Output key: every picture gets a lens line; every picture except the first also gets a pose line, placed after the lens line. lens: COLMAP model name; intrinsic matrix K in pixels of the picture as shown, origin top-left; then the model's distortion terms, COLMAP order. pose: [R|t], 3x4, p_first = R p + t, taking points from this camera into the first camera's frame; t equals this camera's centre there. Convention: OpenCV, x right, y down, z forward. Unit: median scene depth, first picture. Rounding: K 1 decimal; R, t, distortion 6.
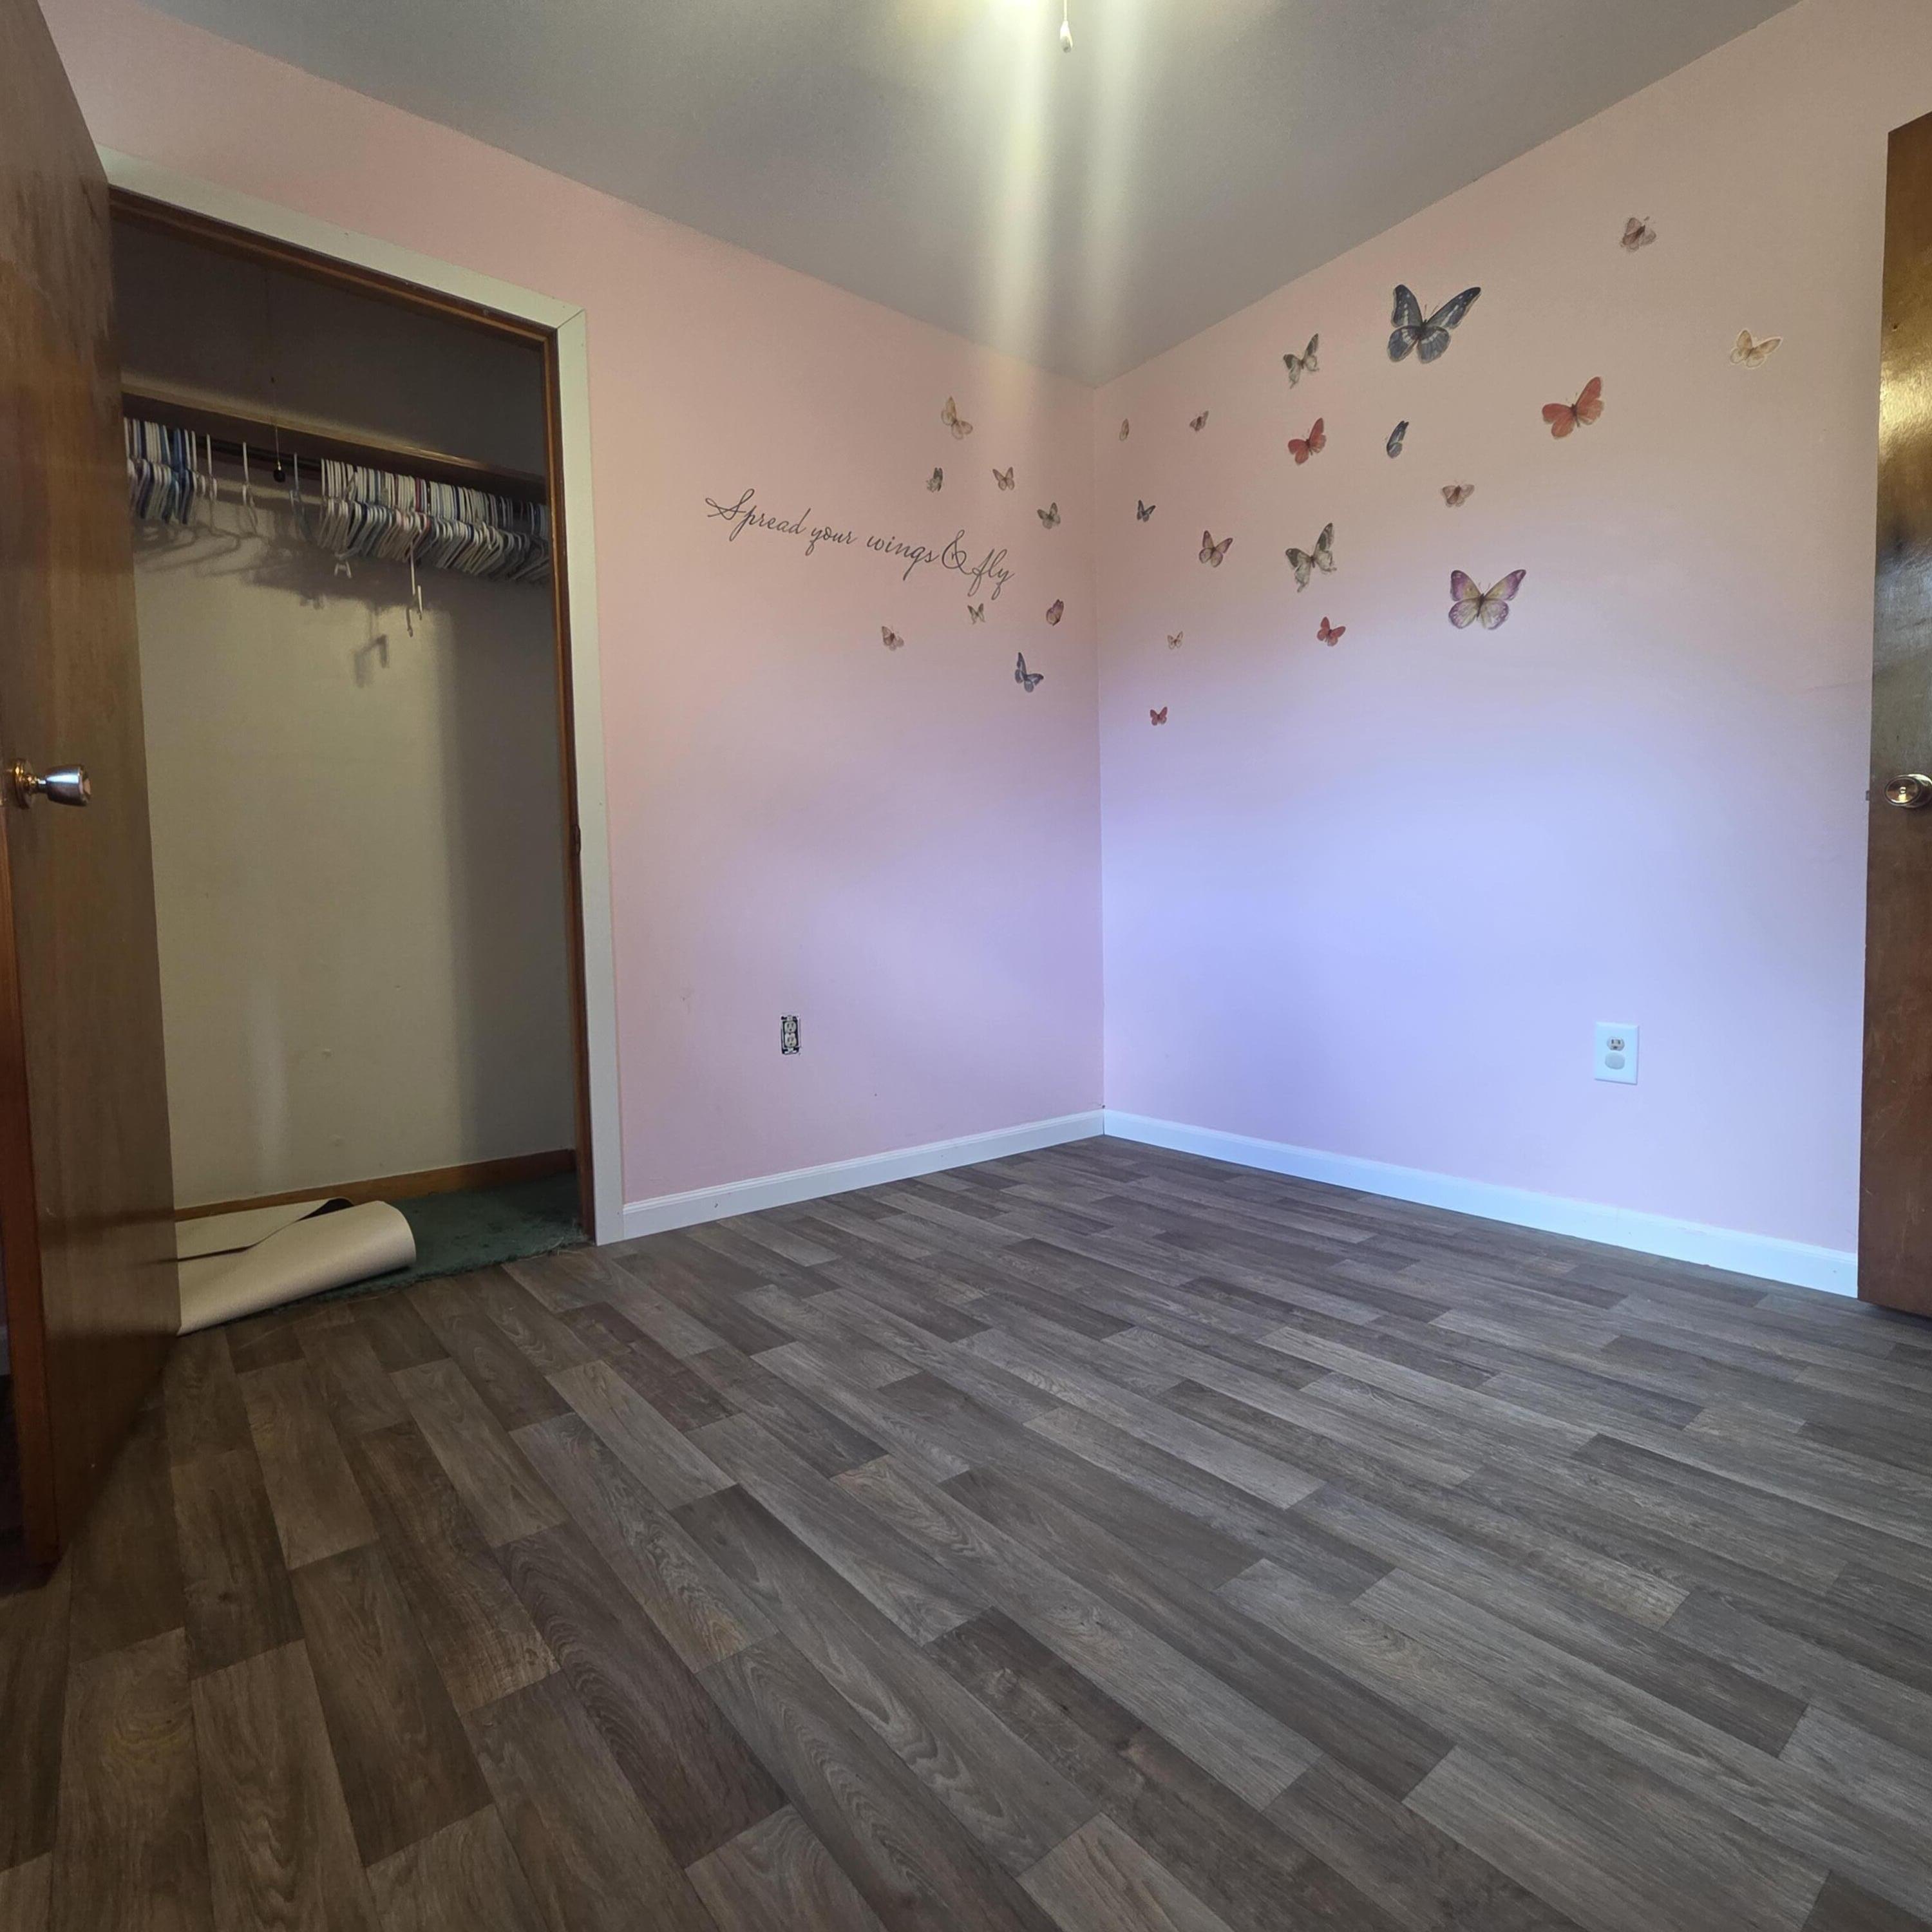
lens RADIAL K [[1055.8, 0, 964.7], [0, 1055.8, 958.7], [0, 0, 1]] dist [0.001877, -0.000837]
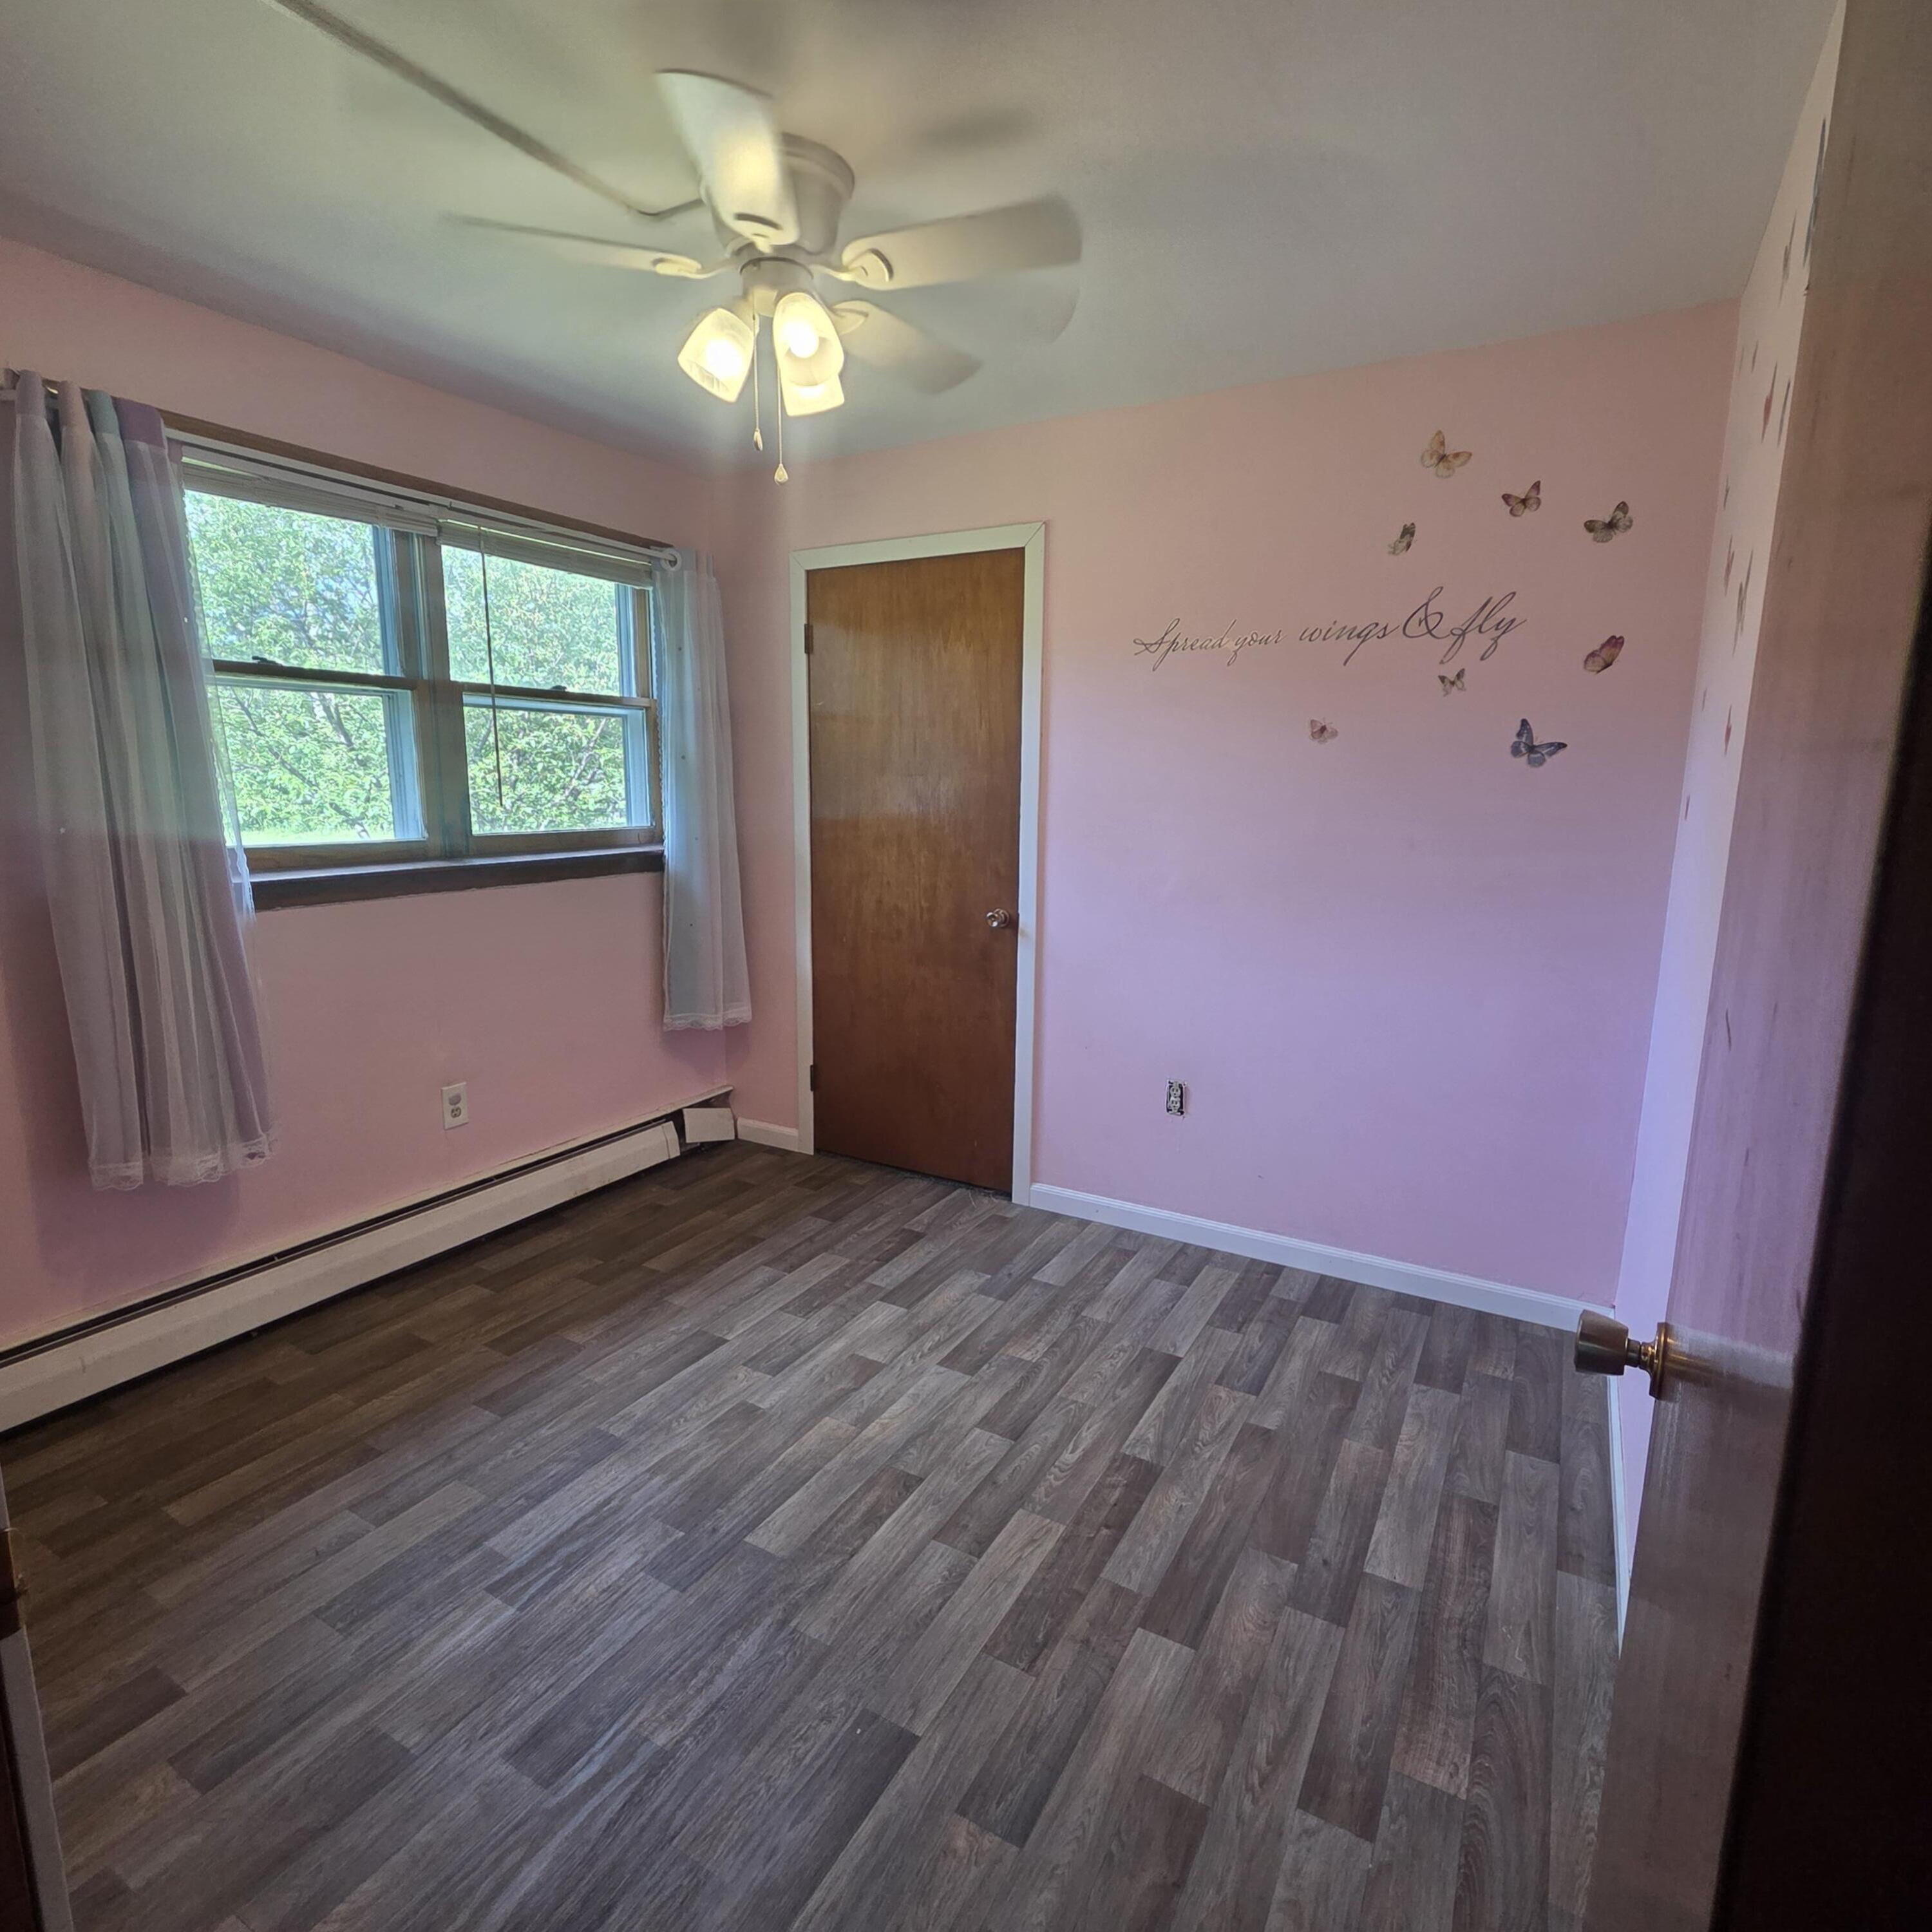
lens RADIAL K [[1058.8, 0, 965.2], [0, 1058.8, 962.5], [0, 0, 1]] dist [-0.005797, -0.000333]
pose [[0.360740, 0.182881, -0.914561, 0.921011], [-0.068040, 0.983135, 0.169755, -0.299809], [0.930181, 0.000989, 0.367100, 0.437031]]
